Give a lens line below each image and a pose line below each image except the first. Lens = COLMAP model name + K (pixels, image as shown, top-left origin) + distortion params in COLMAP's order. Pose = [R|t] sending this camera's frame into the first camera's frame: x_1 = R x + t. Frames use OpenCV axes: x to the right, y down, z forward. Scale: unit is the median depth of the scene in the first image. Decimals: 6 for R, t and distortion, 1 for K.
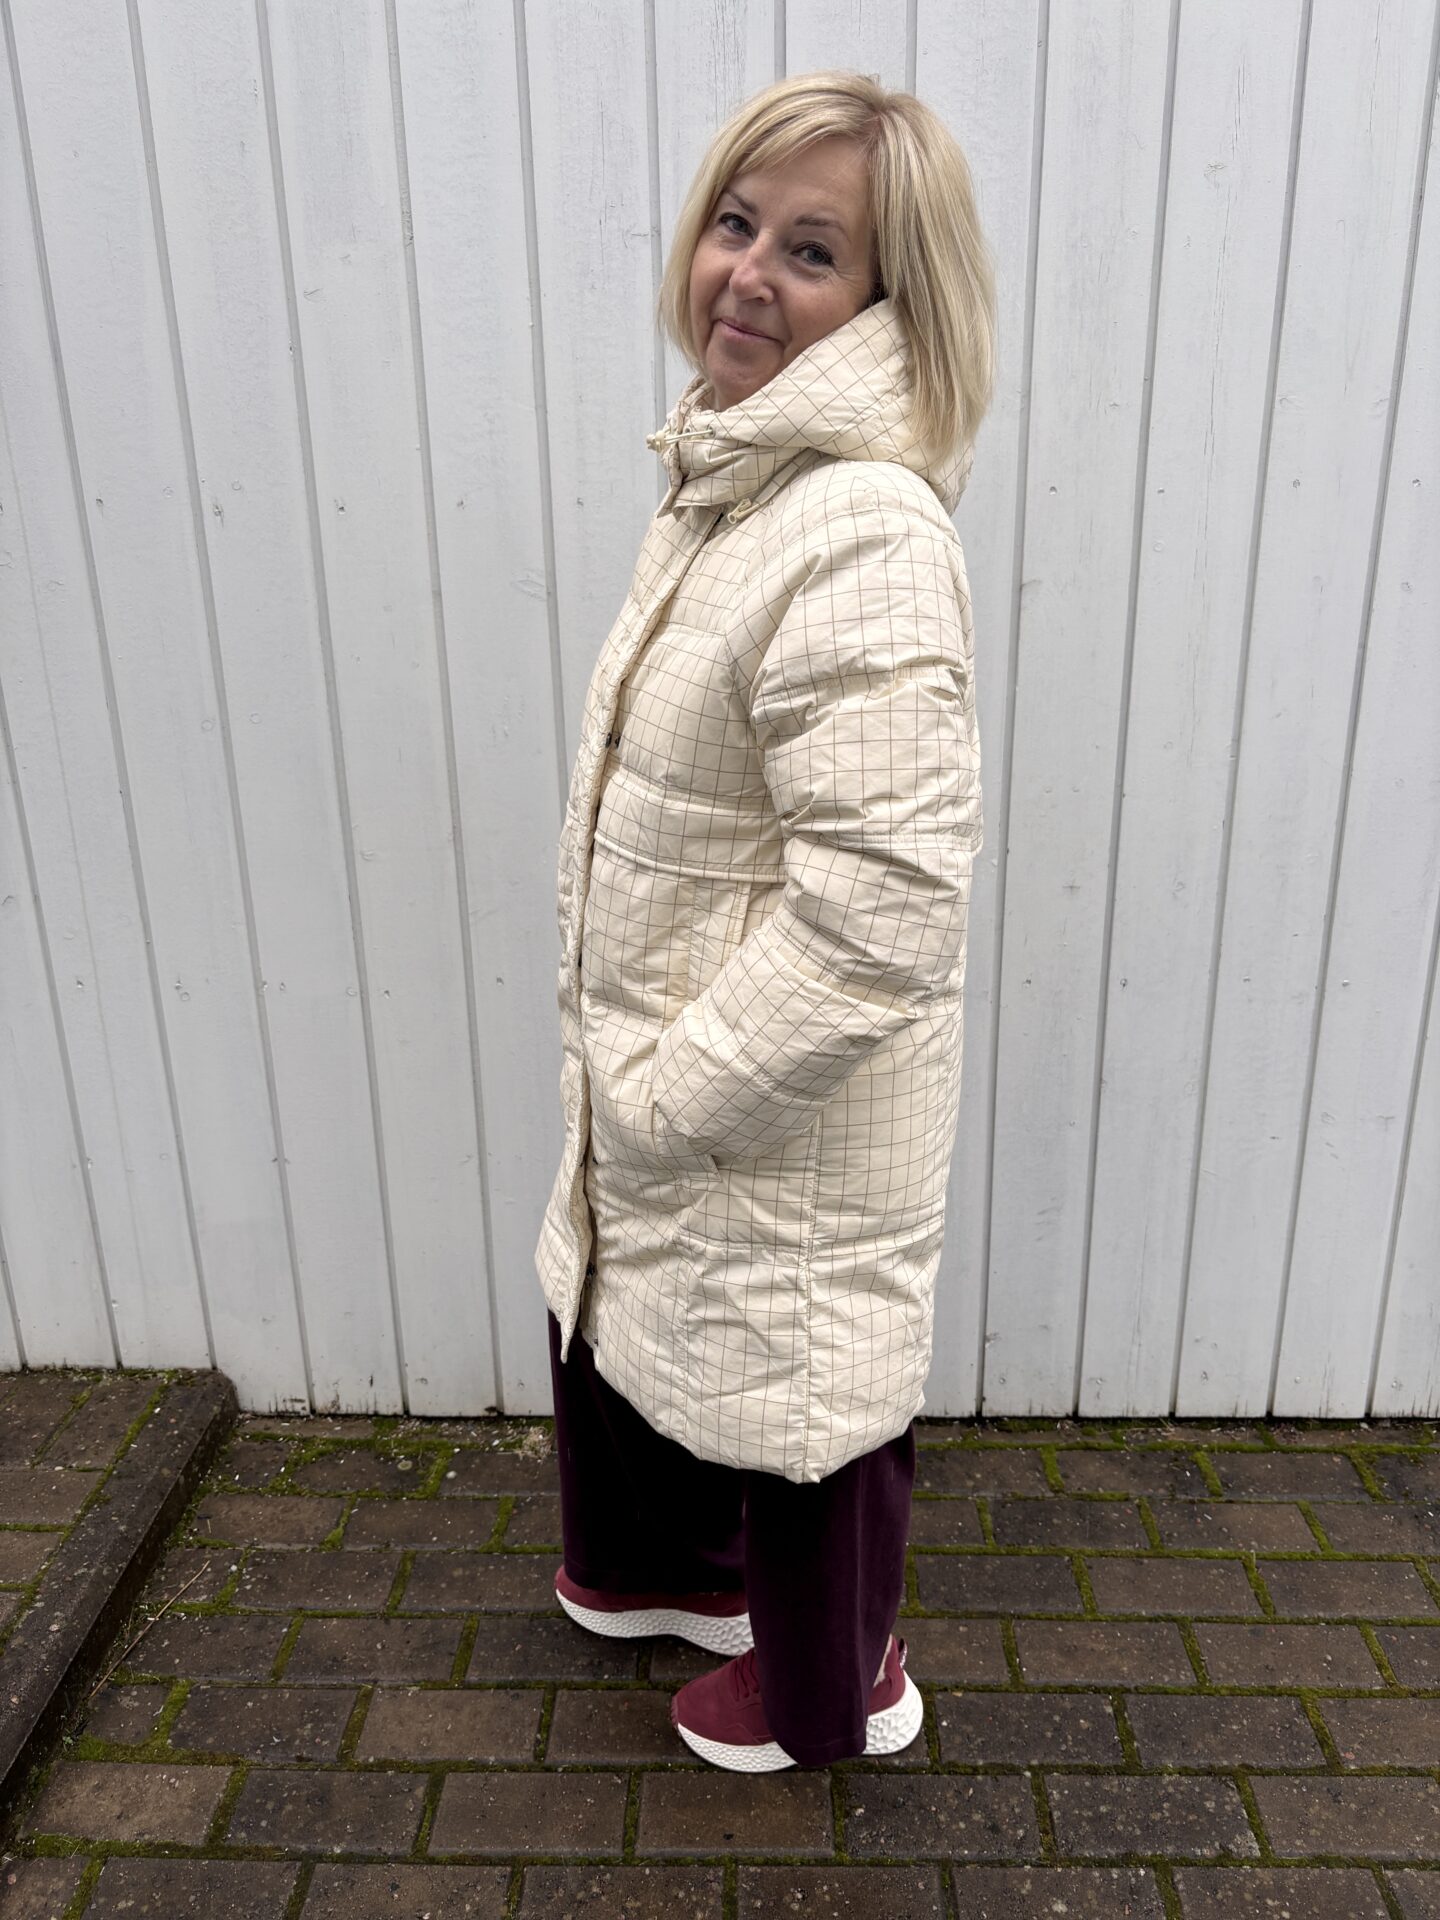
lens RADIAL K [[1440.5, 0, 727.4], [0, 1440.5, 952.5], [0, 0, 1]] dist [0.037278, -0.052419]
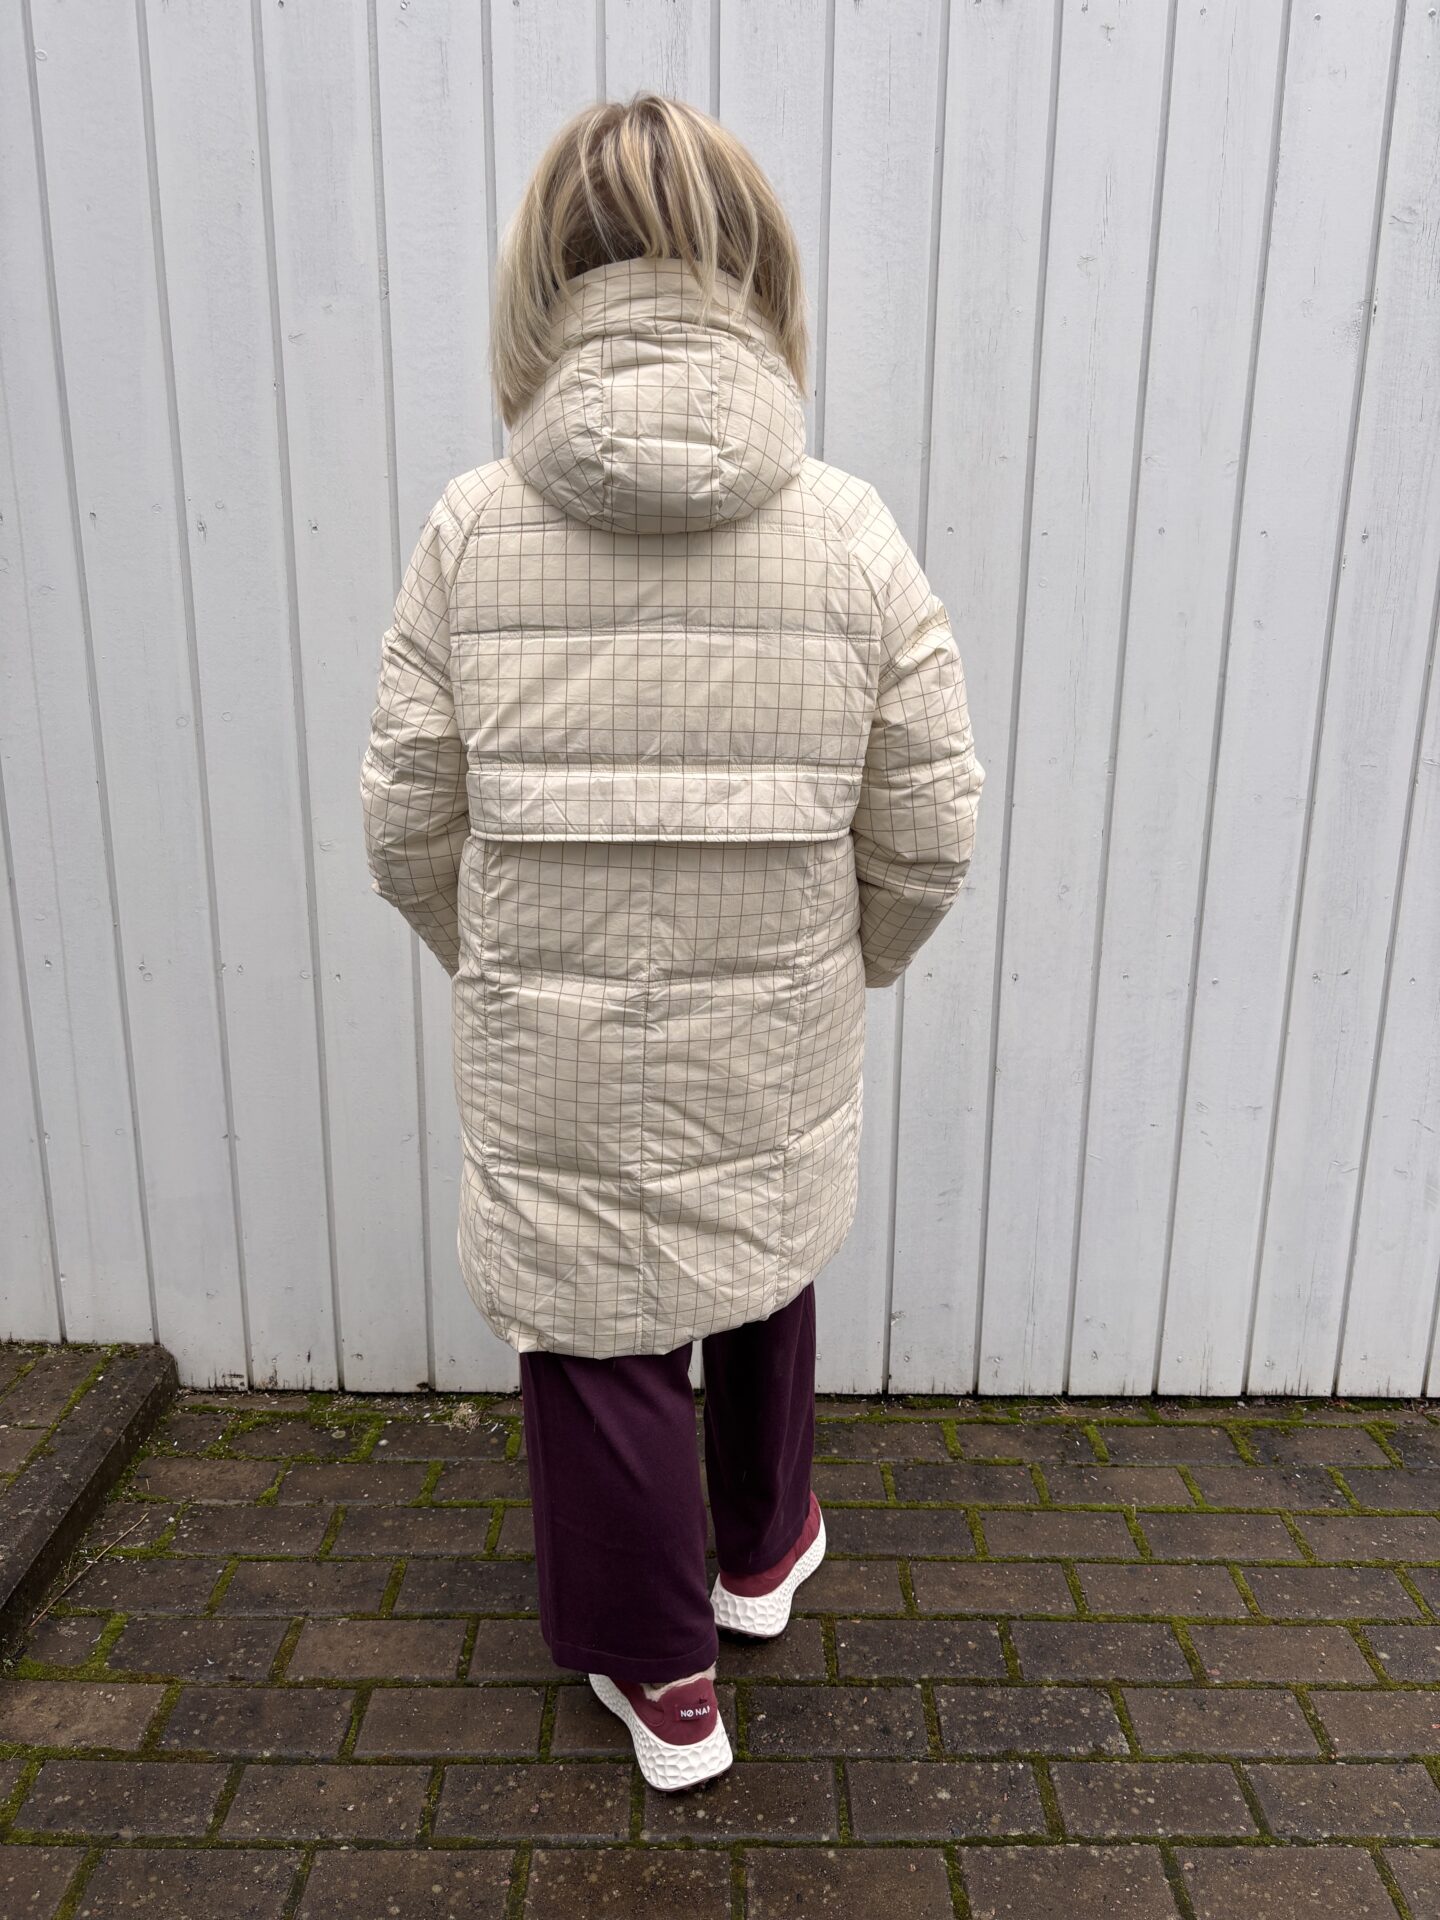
lens RADIAL K [[1440.5, 0, 729.7], [0, 1440.5, 954.5], [0, 0, 1]] dist [0.037278, -0.052419]
pose [[0.998938, 0.018541, 0.042183, 0.010507], [-0.015339, 0.997066, -0.074993, 0.096471], [-0.043450, 0.074267, 0.996291, -0.094419]]
